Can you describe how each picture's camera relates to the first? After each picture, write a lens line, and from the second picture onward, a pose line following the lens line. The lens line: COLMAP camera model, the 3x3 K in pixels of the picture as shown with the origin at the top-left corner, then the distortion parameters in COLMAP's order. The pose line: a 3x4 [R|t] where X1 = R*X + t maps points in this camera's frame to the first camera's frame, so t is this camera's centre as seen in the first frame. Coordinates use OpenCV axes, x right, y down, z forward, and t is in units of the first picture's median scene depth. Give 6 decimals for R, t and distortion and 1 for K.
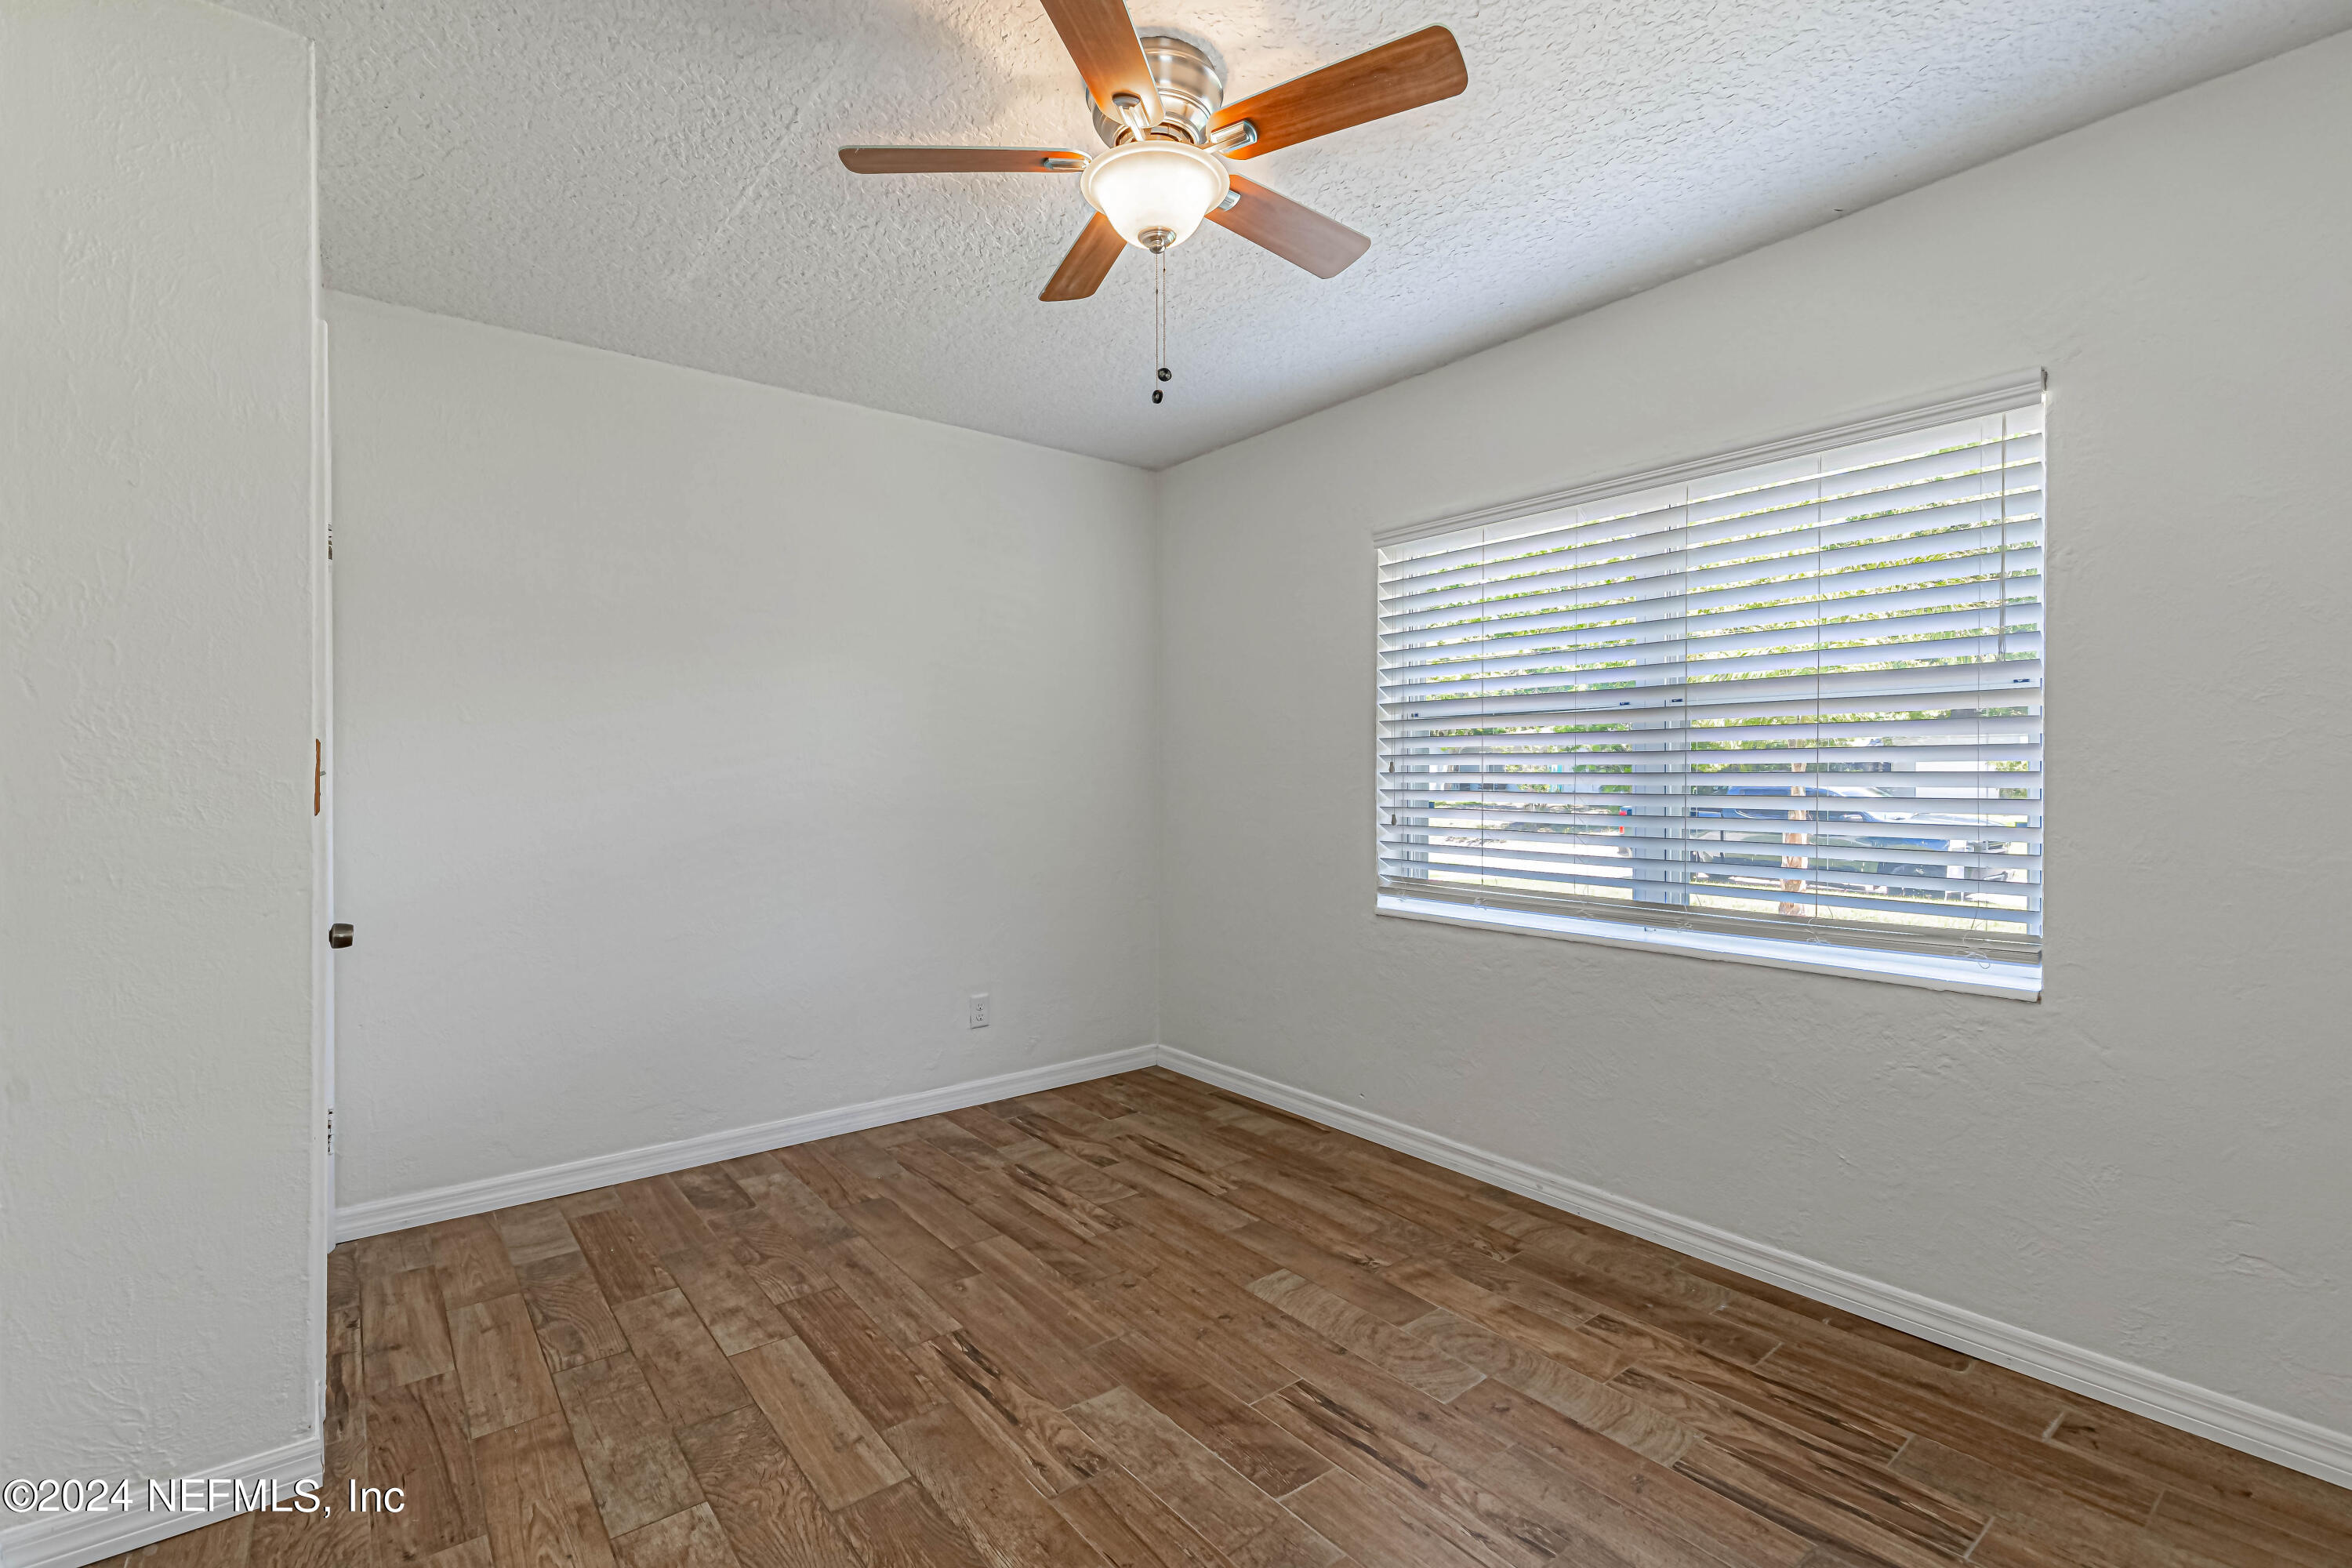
lens RADIAL K [[1063.9, 0, 1165.3], [0, 1063.9, 786.4], [0, 0, 1]] dist [0.010385, -0.000334]
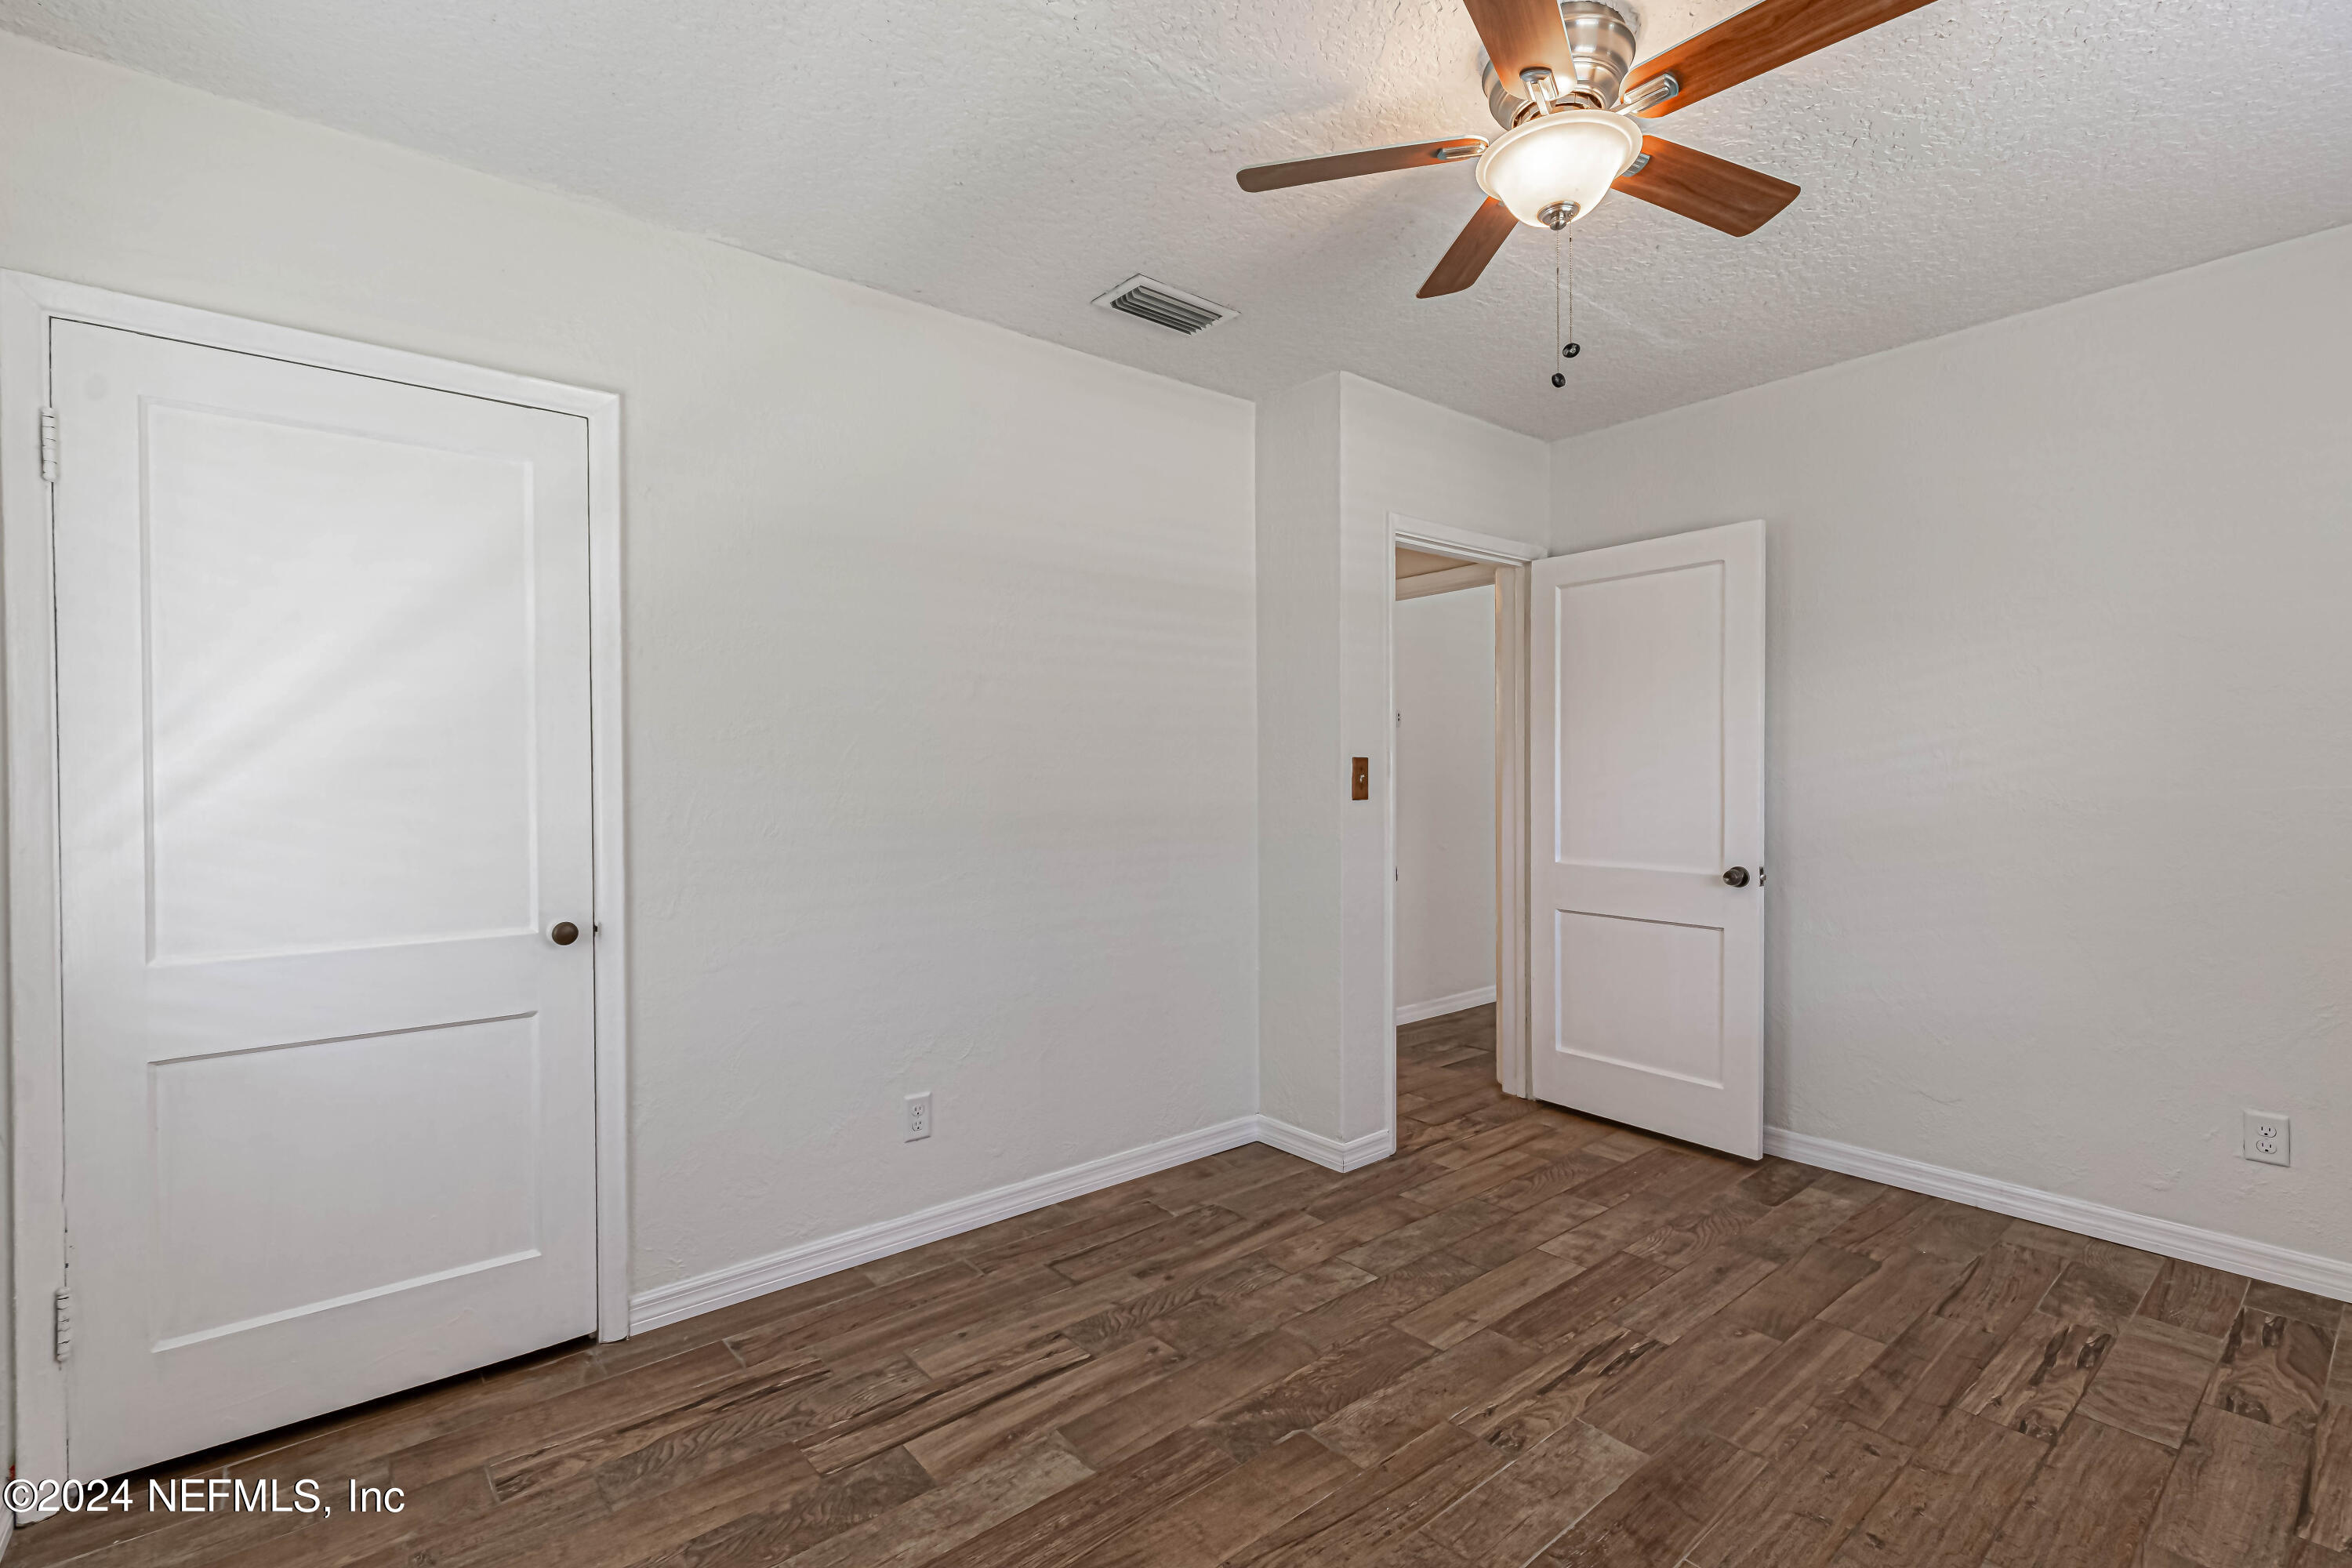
lens RADIAL K [[1063.9, 0, 1165.3], [0, 1063.9, 786.4], [0, 0, 1]] dist [0.010385, -0.000334]
pose [[0.025908, 0.014121, -0.999565, 0.744352], [-0.006888, 0.999879, 0.013947, -0.014867], [0.999641, 0.006524, 0.026002, 0.492408]]
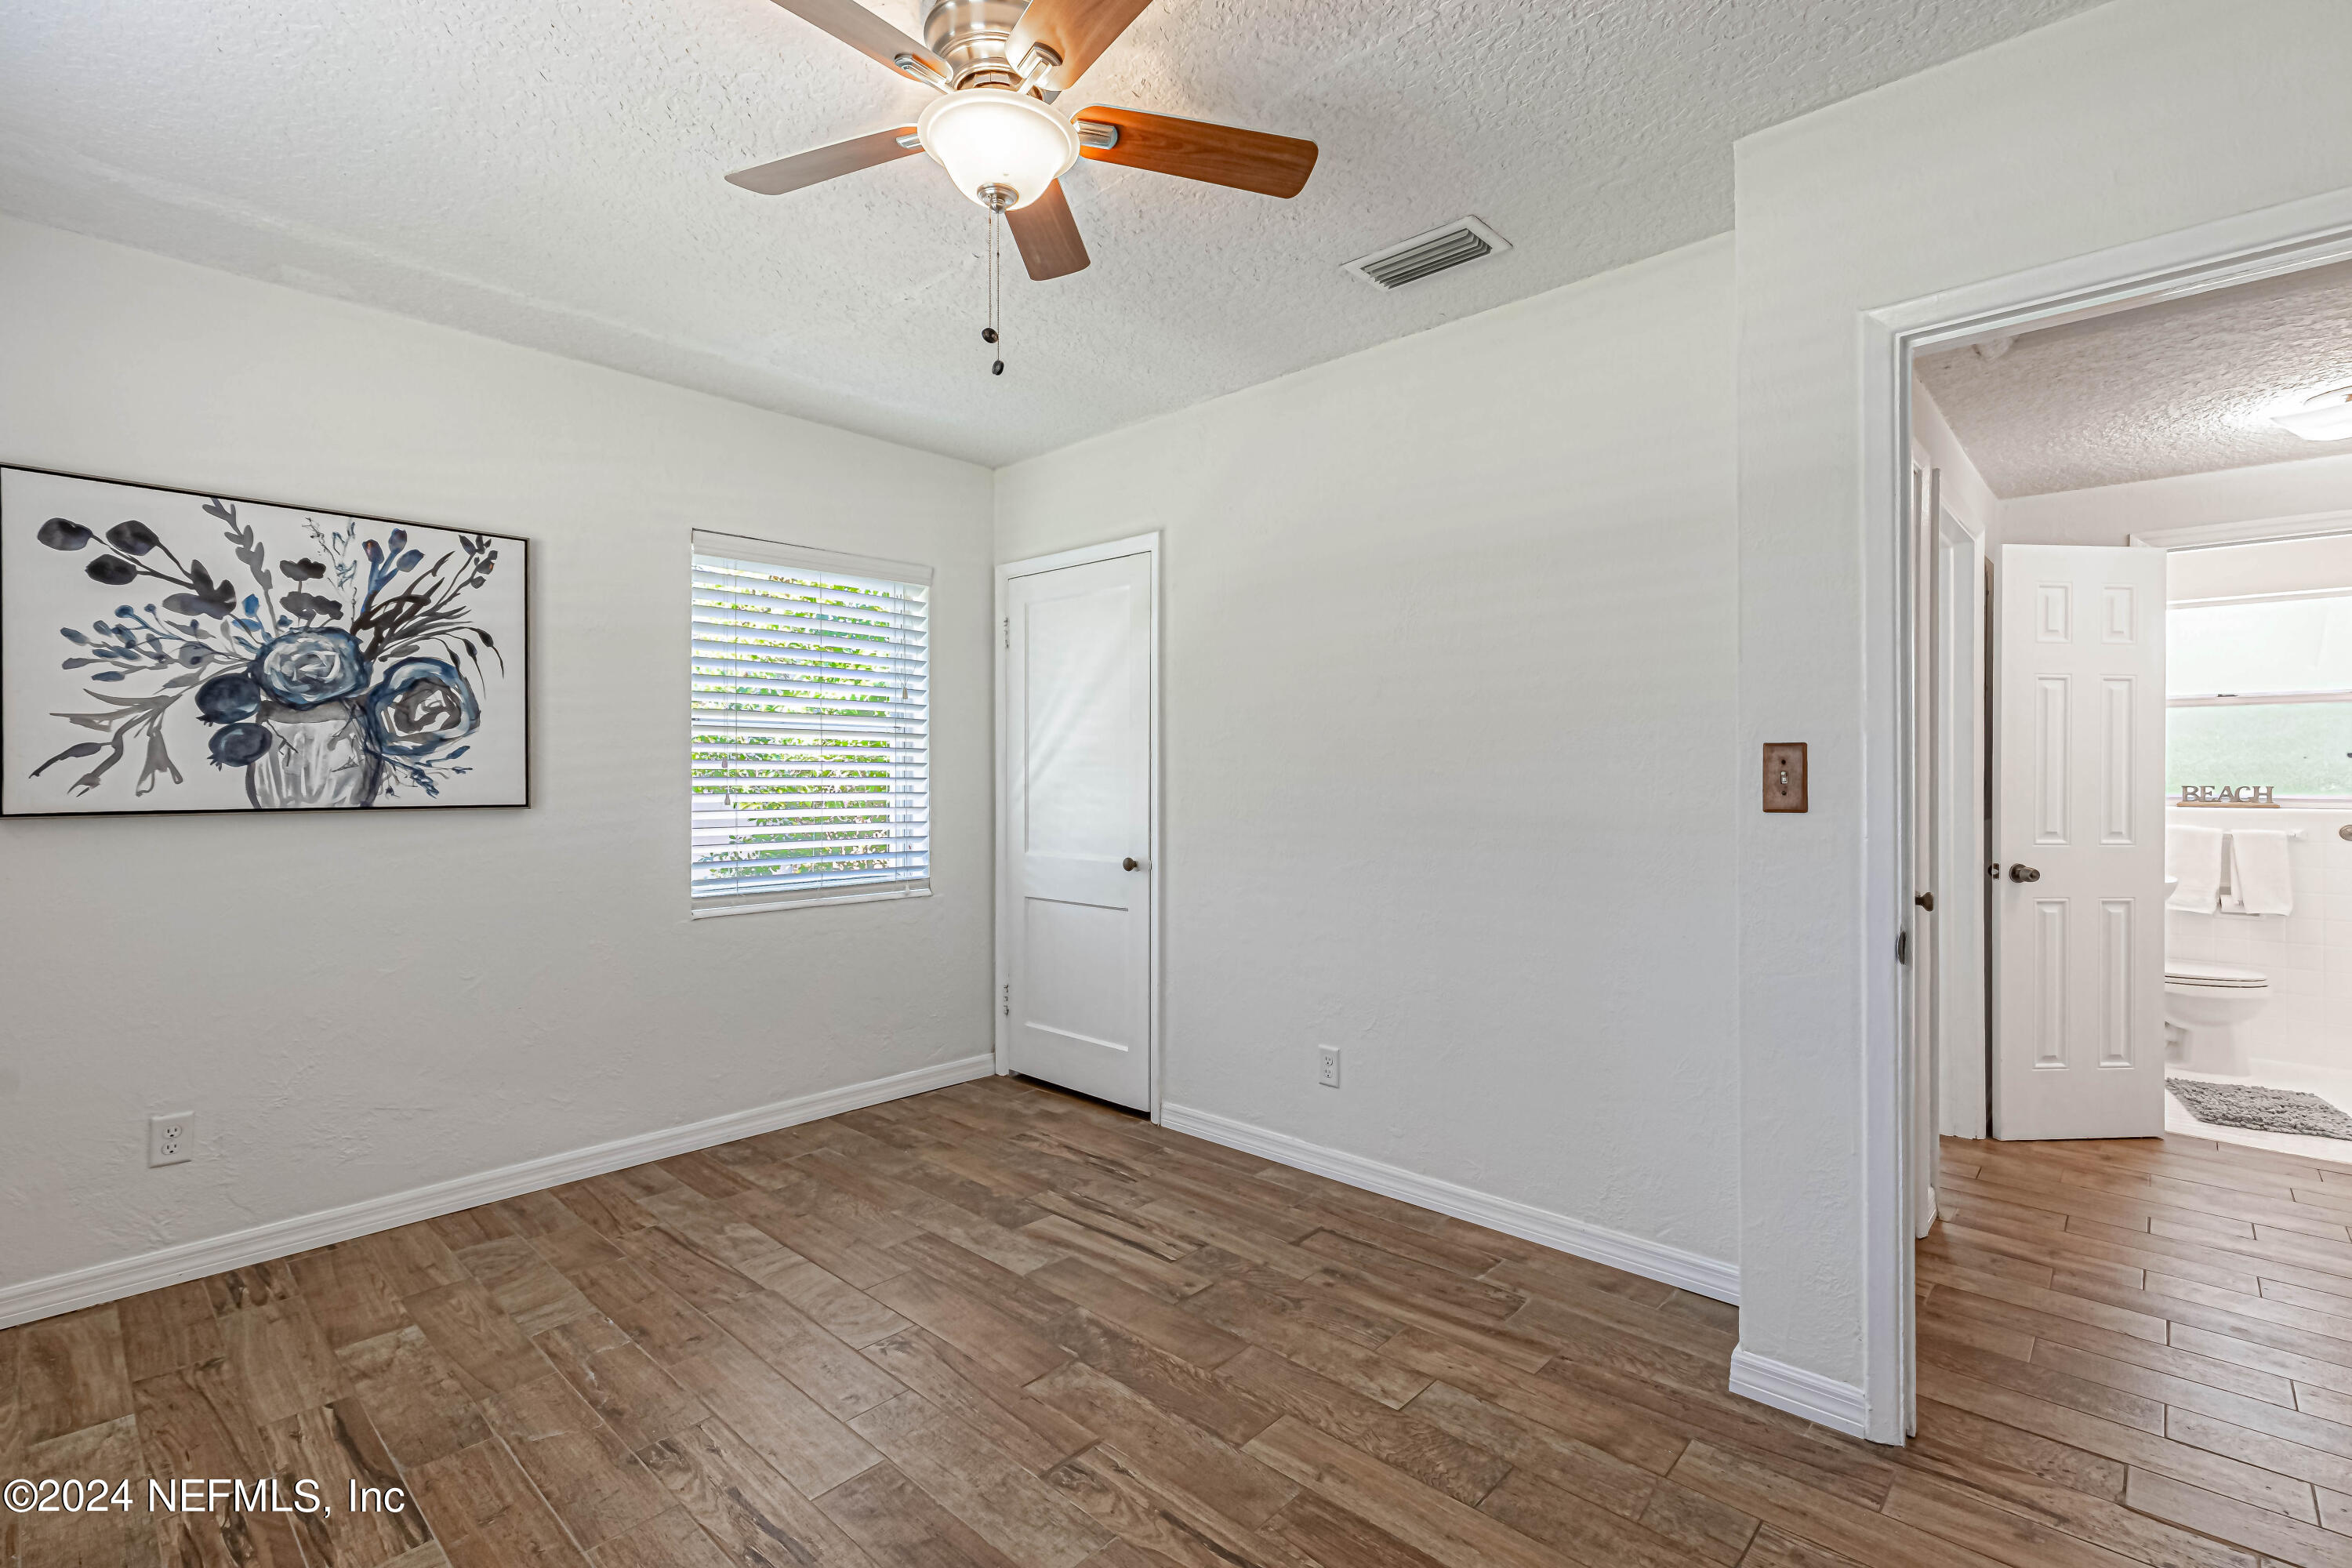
lens RADIAL K [[1067.2, 0, 1176.0], [0, 1067.2, 784.0], [0, 0, 1]] dist [0.010920, -0.000321]
pose [[-0.986844, 0.002713, -0.161653, -0.006764], [-0.000811, 0.999764, 0.021727, -0.021318], [0.161674, 0.021572, -0.986608, 1.537238]]
